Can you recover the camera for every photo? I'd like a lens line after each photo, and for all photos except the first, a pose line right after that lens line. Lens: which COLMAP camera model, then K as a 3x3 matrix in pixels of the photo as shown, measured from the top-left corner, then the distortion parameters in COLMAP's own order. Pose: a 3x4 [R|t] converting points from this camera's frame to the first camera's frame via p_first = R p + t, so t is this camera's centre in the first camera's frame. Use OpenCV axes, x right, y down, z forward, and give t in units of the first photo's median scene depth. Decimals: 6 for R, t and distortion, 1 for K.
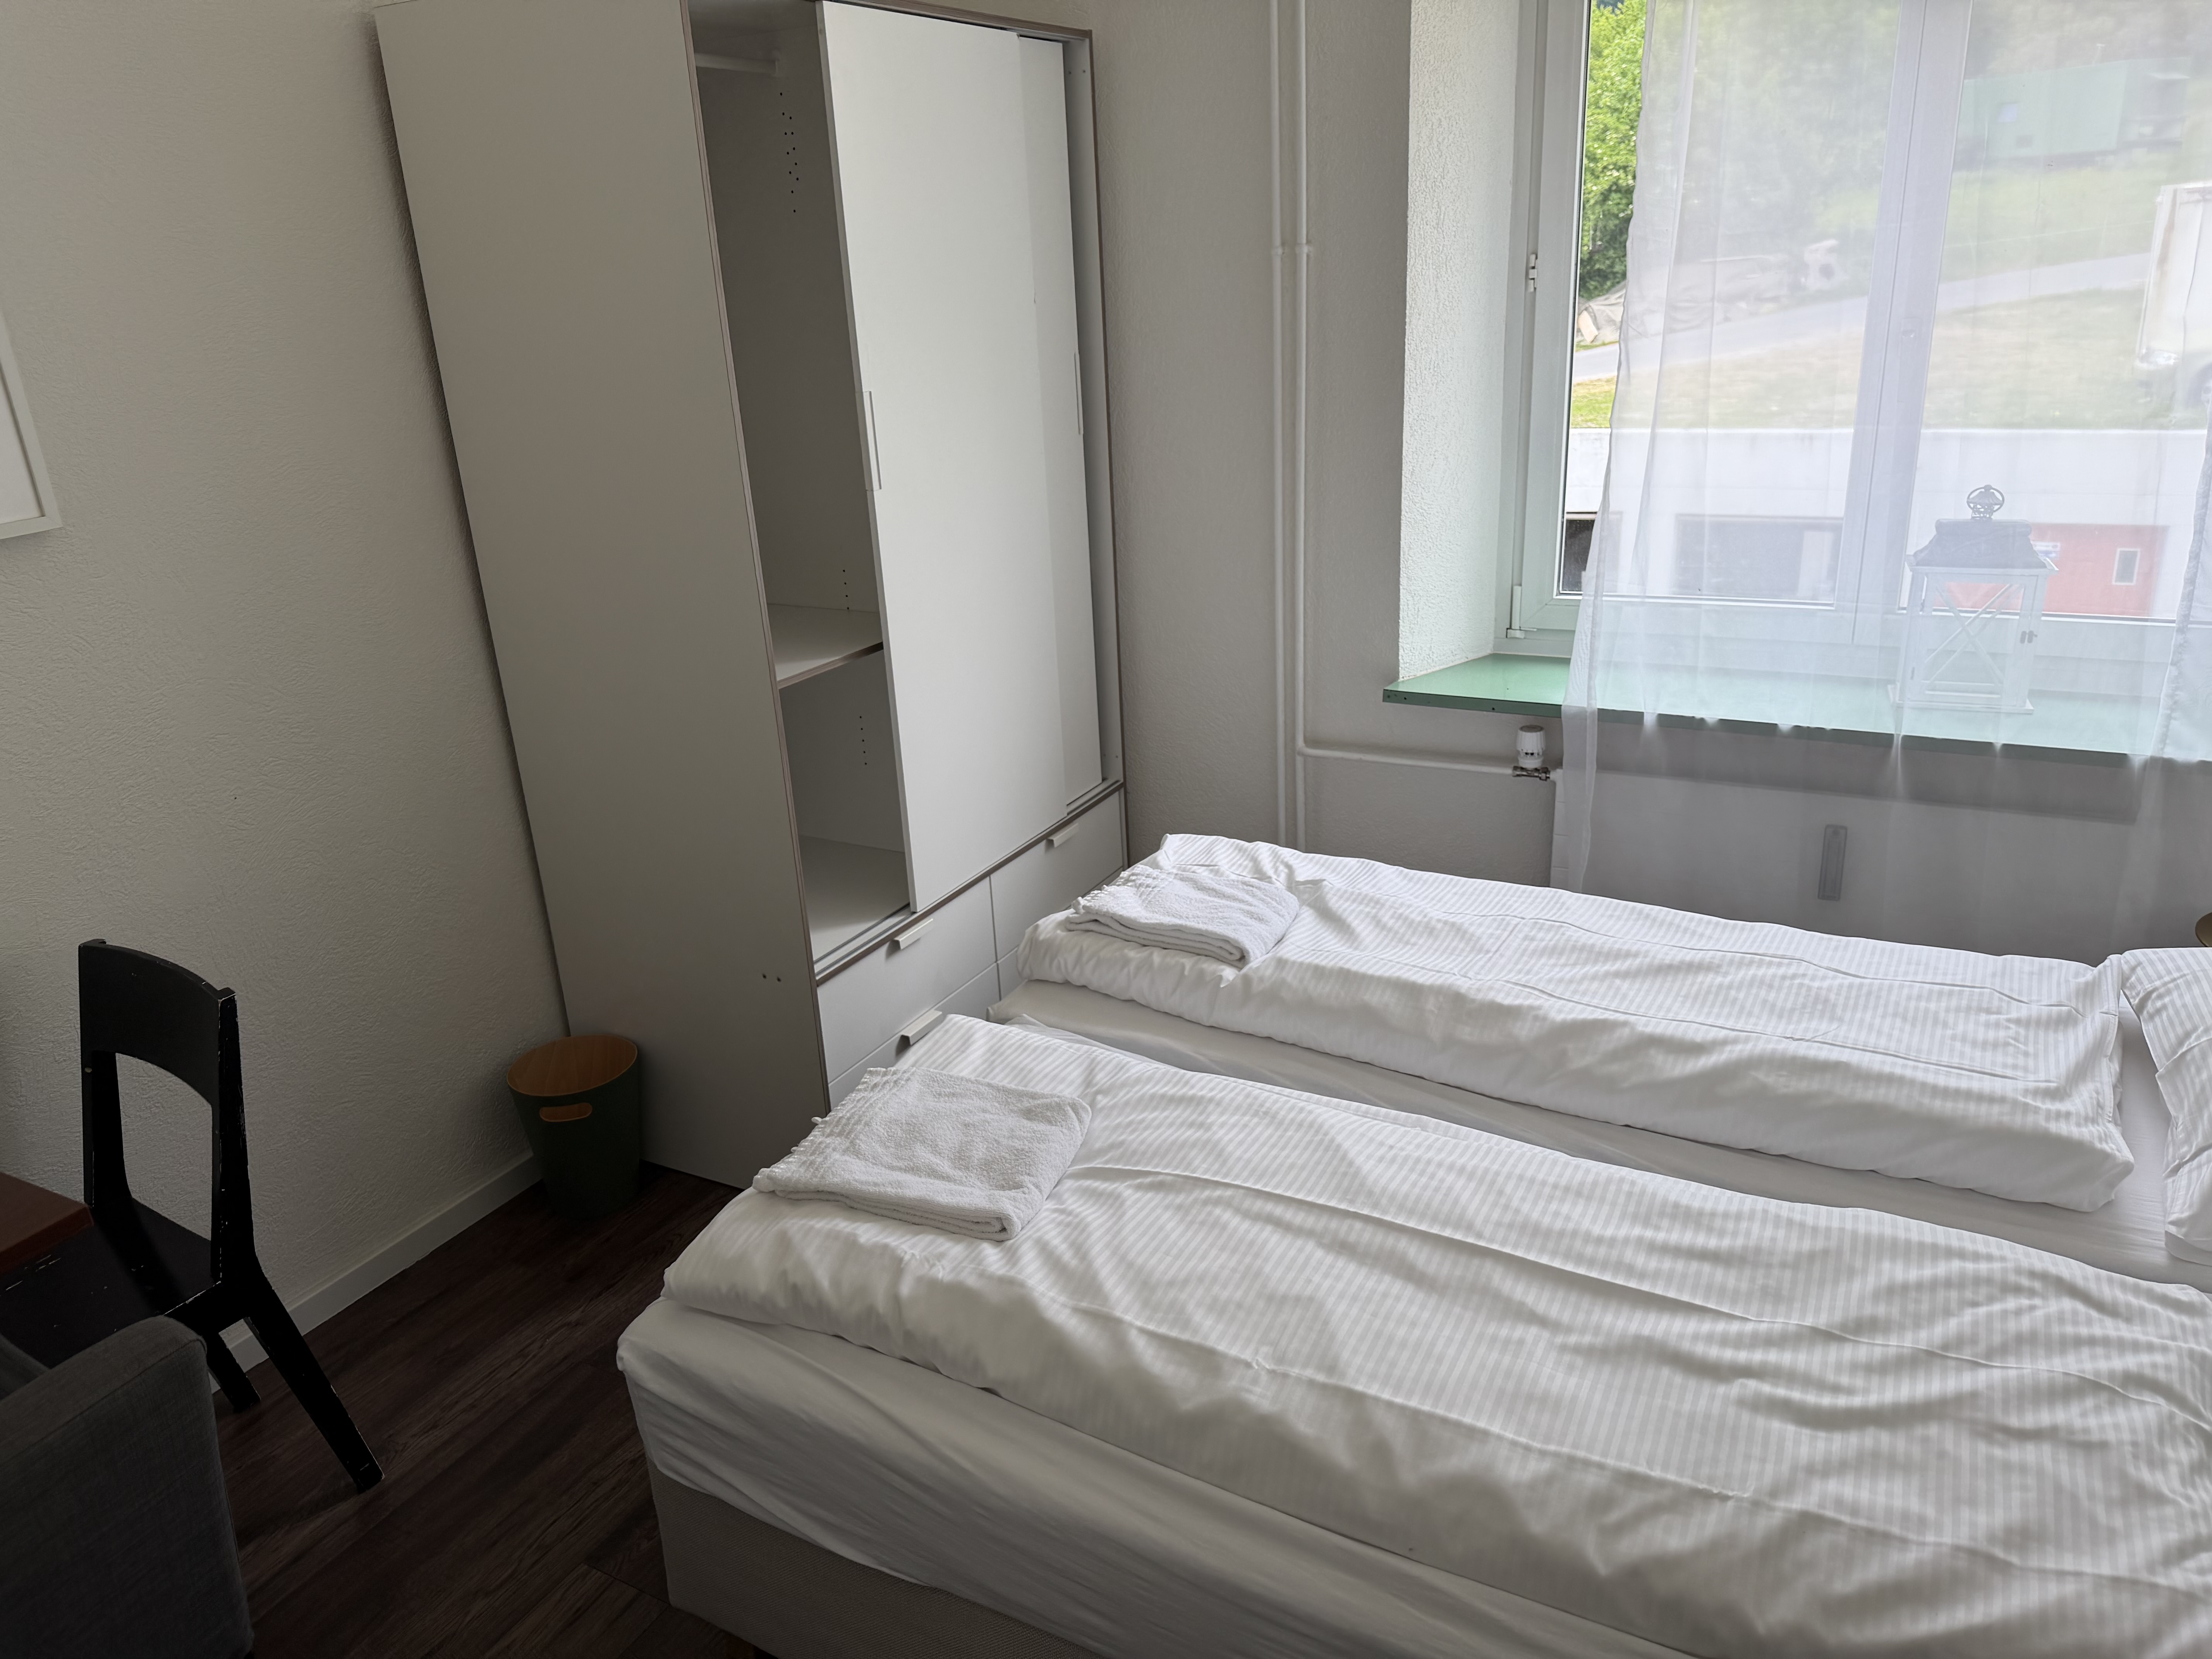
lens RADIAL K [[1536.7, 0, 1112.1], [0, 1536.7, 856.1], [0, 0, 1]] dist [0.011288, -0.027037]
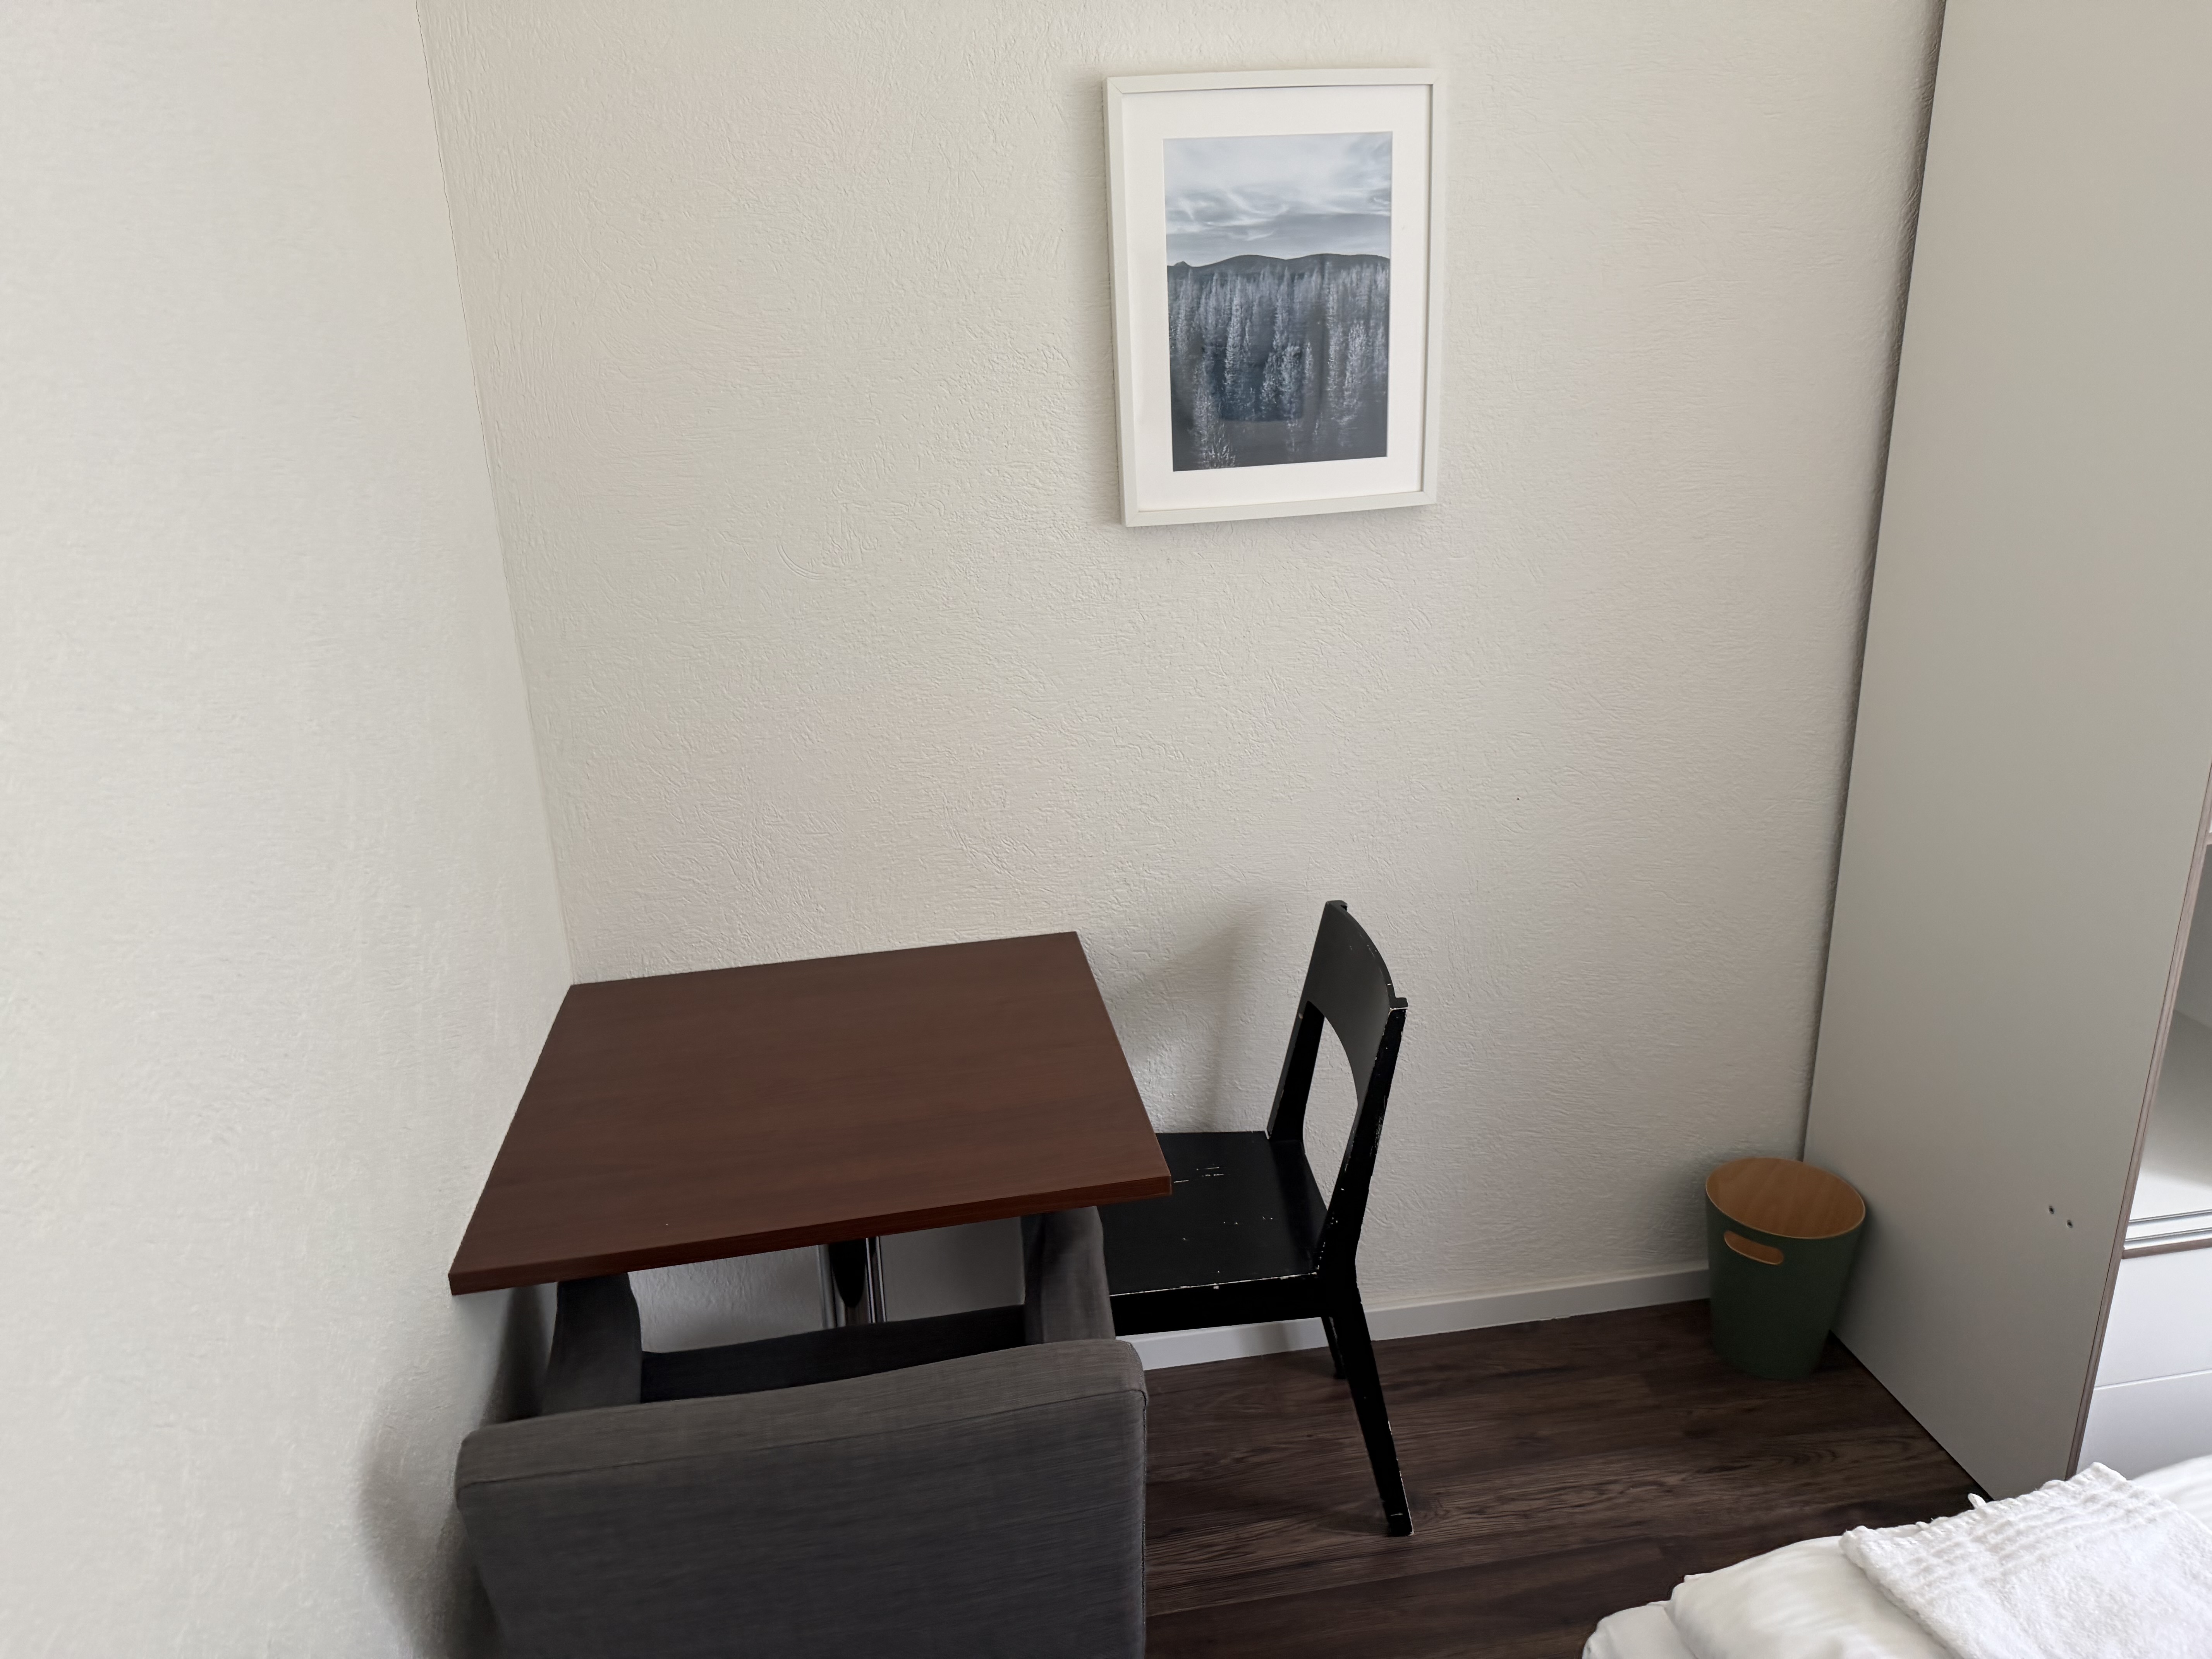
lens RADIAL K [[1536.7, 0, 1112.1], [0, 1536.7, 856.1], [0, 0, 1]] dist [0.011288, -0.027037]
pose [[0.608502, 0.276921, -0.743667, -0.002686], [-0.277731, 0.952185, 0.127315, -0.087974], [0.743364, 0.129068, 0.656316, 0.292287]]
